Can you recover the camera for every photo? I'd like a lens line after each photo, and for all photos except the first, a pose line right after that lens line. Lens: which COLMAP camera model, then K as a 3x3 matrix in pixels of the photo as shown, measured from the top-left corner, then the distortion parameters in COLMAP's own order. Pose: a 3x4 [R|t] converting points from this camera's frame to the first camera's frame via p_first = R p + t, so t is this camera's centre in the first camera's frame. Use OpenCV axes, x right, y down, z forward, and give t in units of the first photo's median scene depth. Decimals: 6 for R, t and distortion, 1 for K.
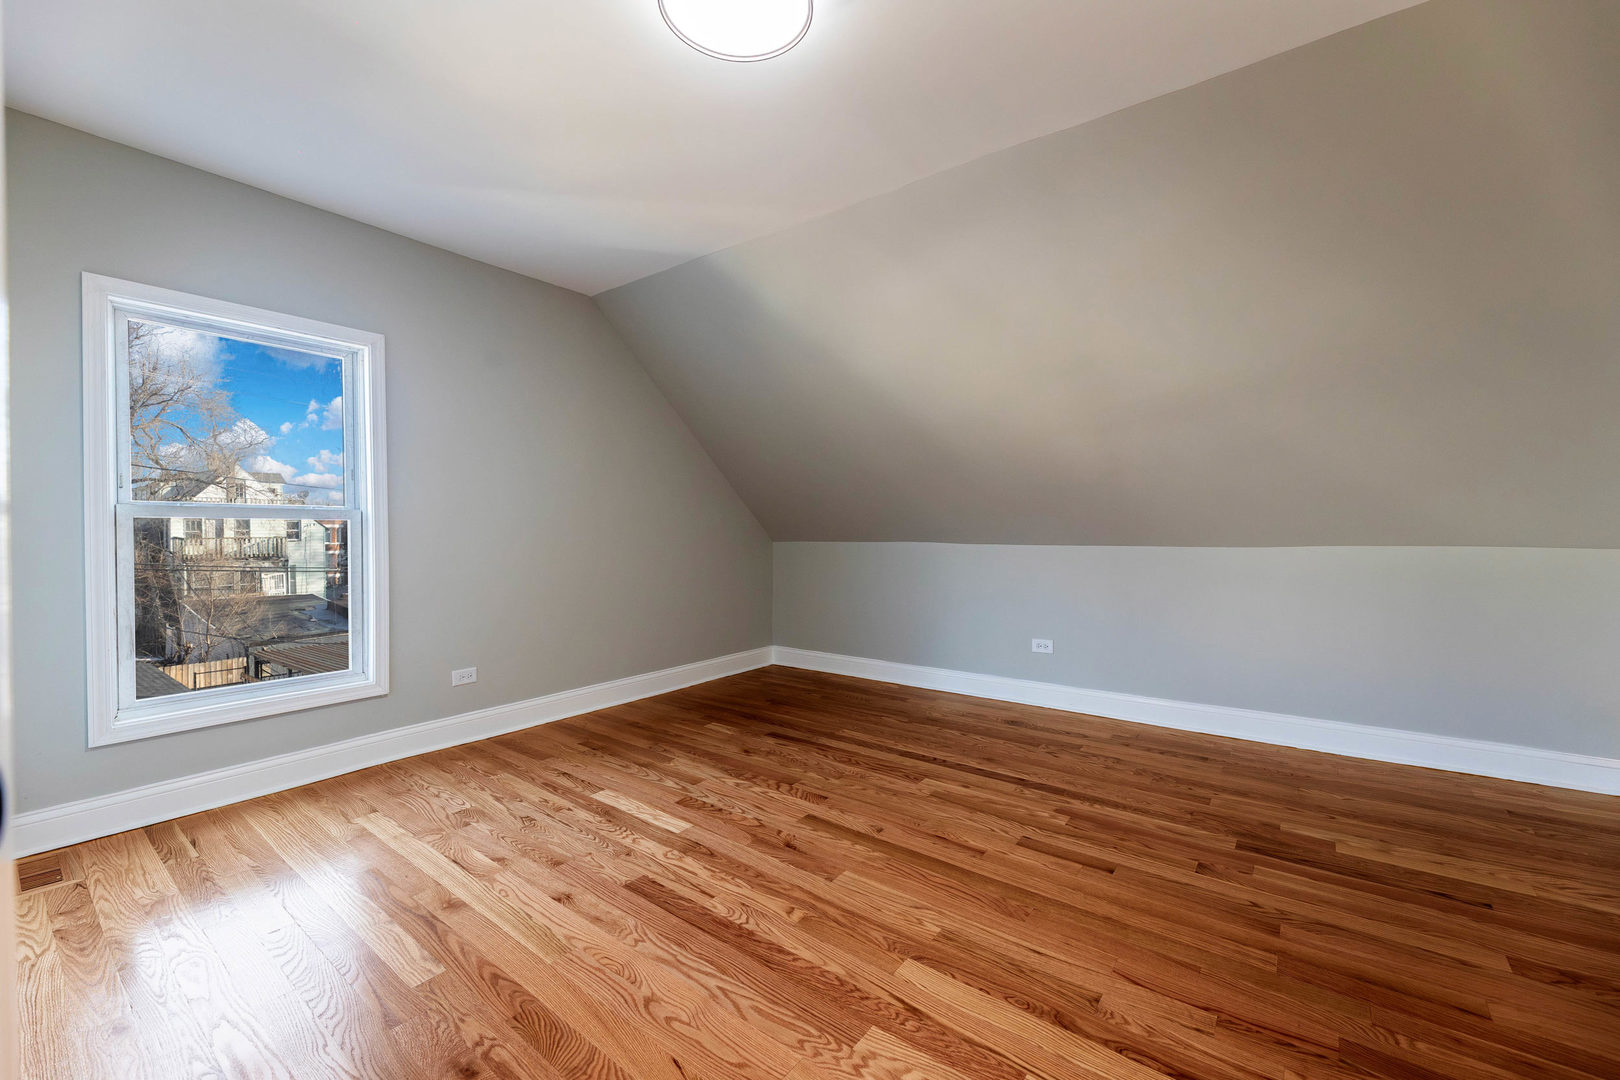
lens RADIAL K [[650.3, 0, 807.1], [0, 650.3, 534.6], [0, 0, 1]] dist [-0.001737, 0.000194]
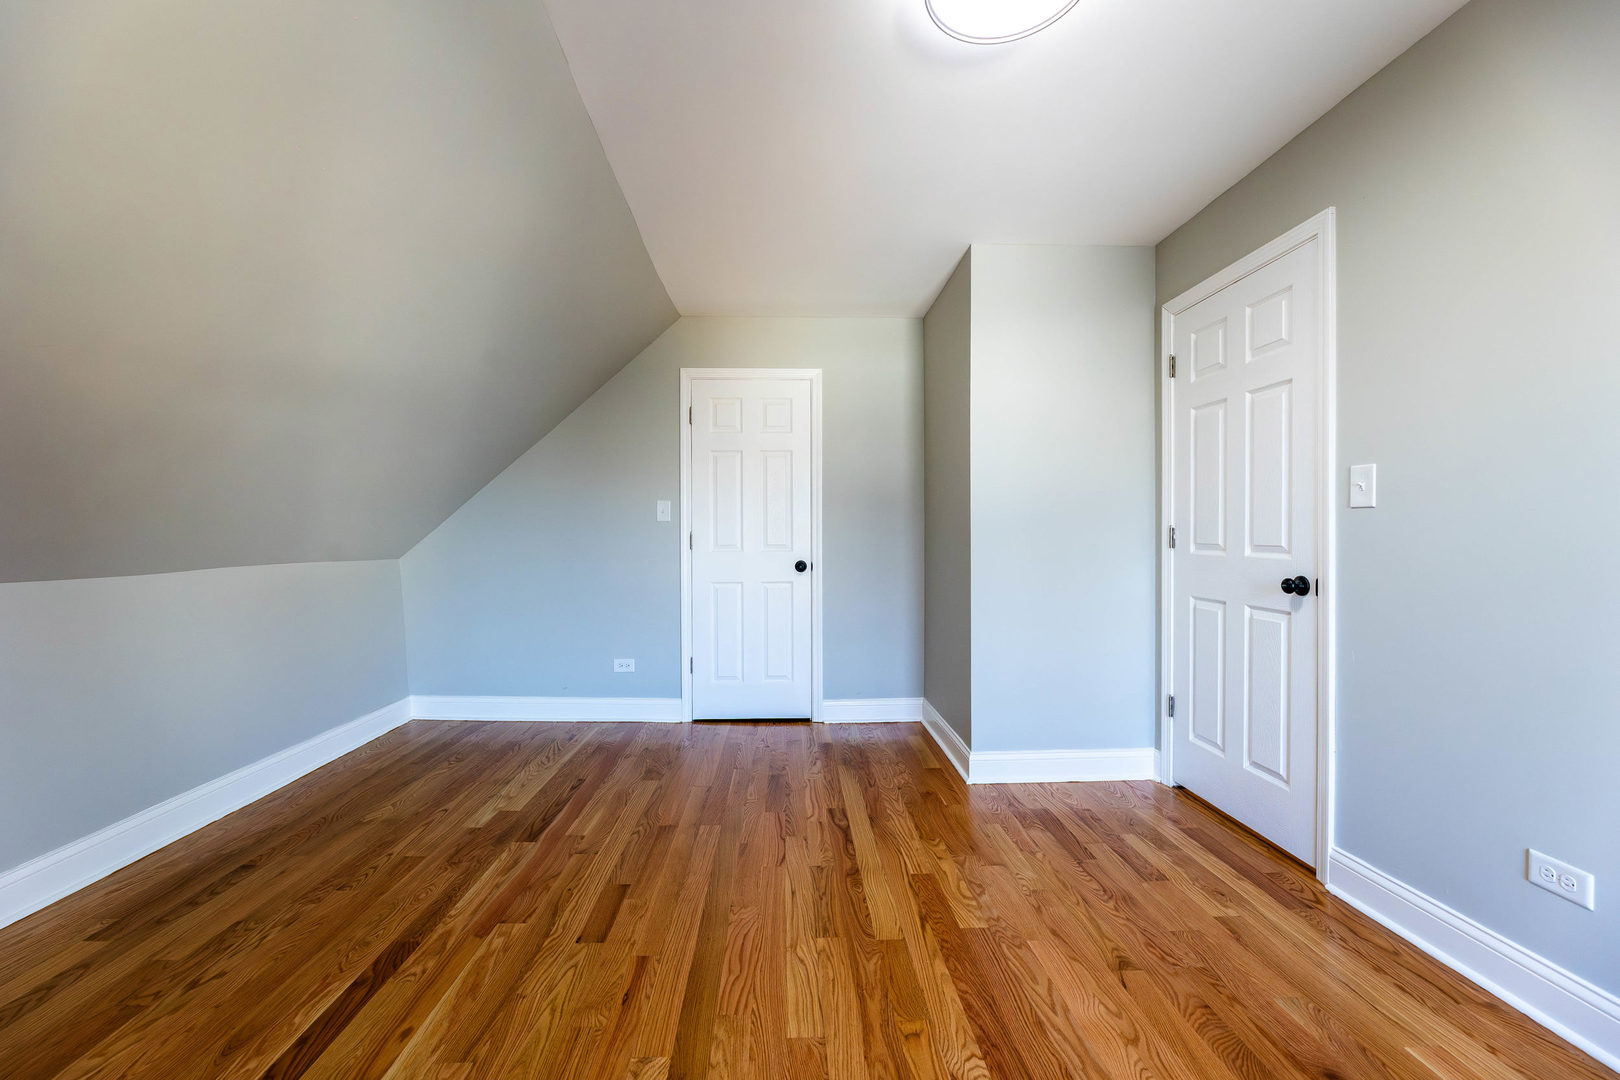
lens RADIAL K [[650.3, 0, 806.9], [0, 650.3, 534.8], [0, 0, 1]] dist [-0.001737, 0.000194]
pose [[-0.629468, 0.009725, 0.776966, -0.535412], [0.012688, 0.999917, -0.002236, -0.019706], [-0.776923, 0.008450, -0.629539, 1.525307]]
